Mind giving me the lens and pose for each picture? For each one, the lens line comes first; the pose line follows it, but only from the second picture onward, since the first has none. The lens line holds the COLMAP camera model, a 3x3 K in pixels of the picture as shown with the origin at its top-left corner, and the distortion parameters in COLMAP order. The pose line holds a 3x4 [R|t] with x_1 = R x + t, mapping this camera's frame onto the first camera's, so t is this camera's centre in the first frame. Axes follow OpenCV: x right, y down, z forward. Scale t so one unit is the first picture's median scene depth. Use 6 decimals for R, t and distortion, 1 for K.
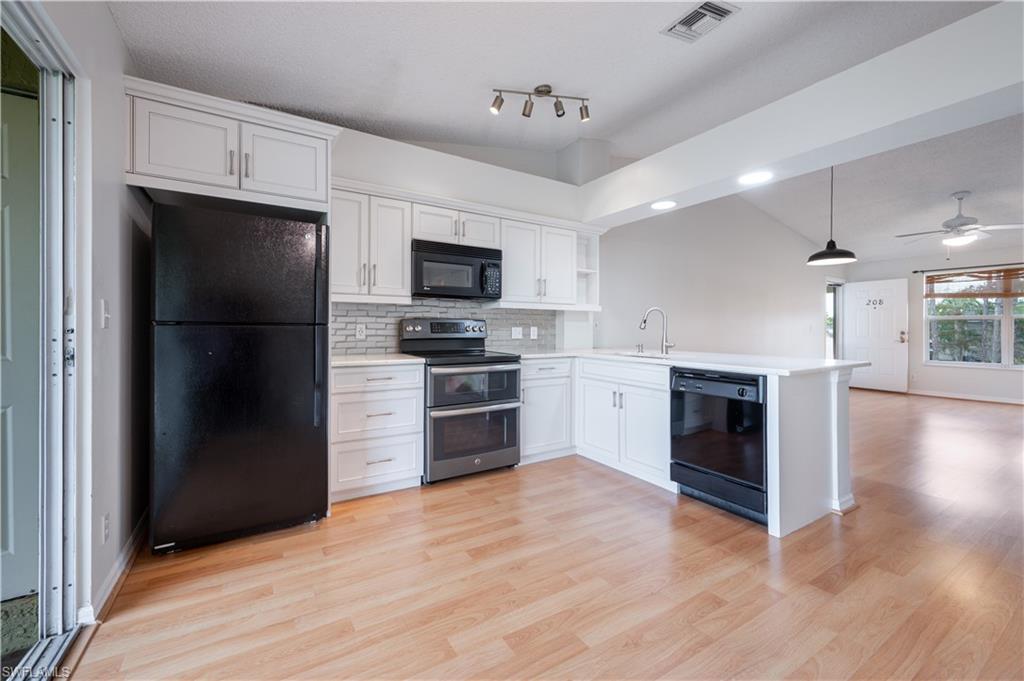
lens RADIAL K [[409.9, 0, 510.8], [0, 409.9, 329.5], [0, 0, 1]] dist [0.001903, -0.004637]
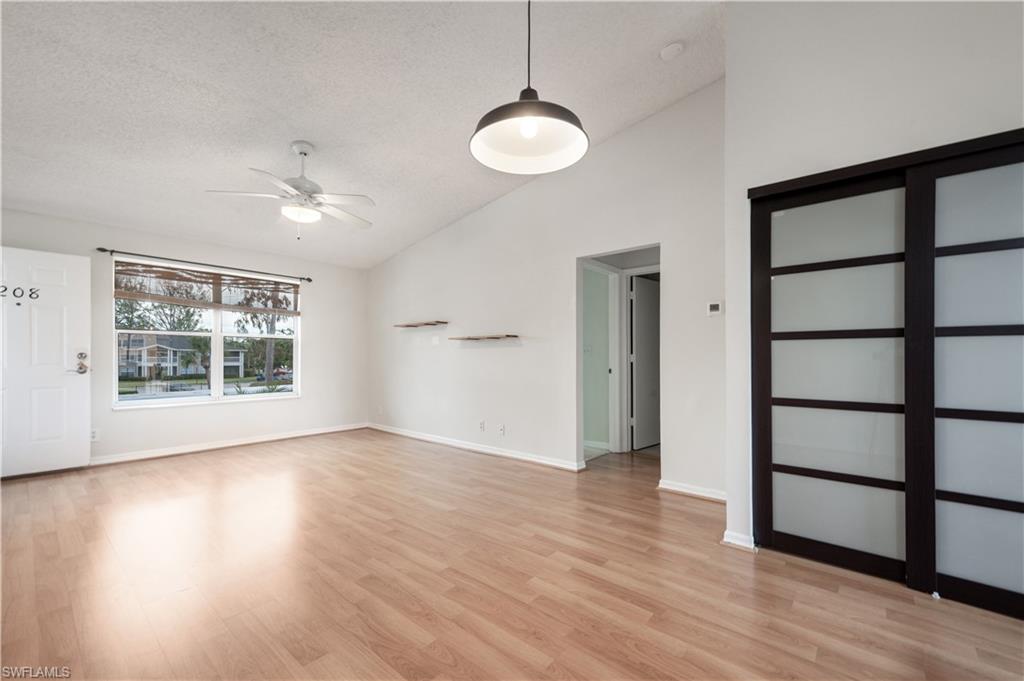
lens RADIAL K [[418.0, 0, 511.9], [0, 418.0, 333.7], [0, 0, 1]] dist [0.002640, 0.000400]
pose [[-0.309086, 0.051587, 0.949634, 0.578834], [-0.005440, 0.998416, -0.056008, 0.017554], [-0.951018, -0.022477, -0.308316, 1.435574]]
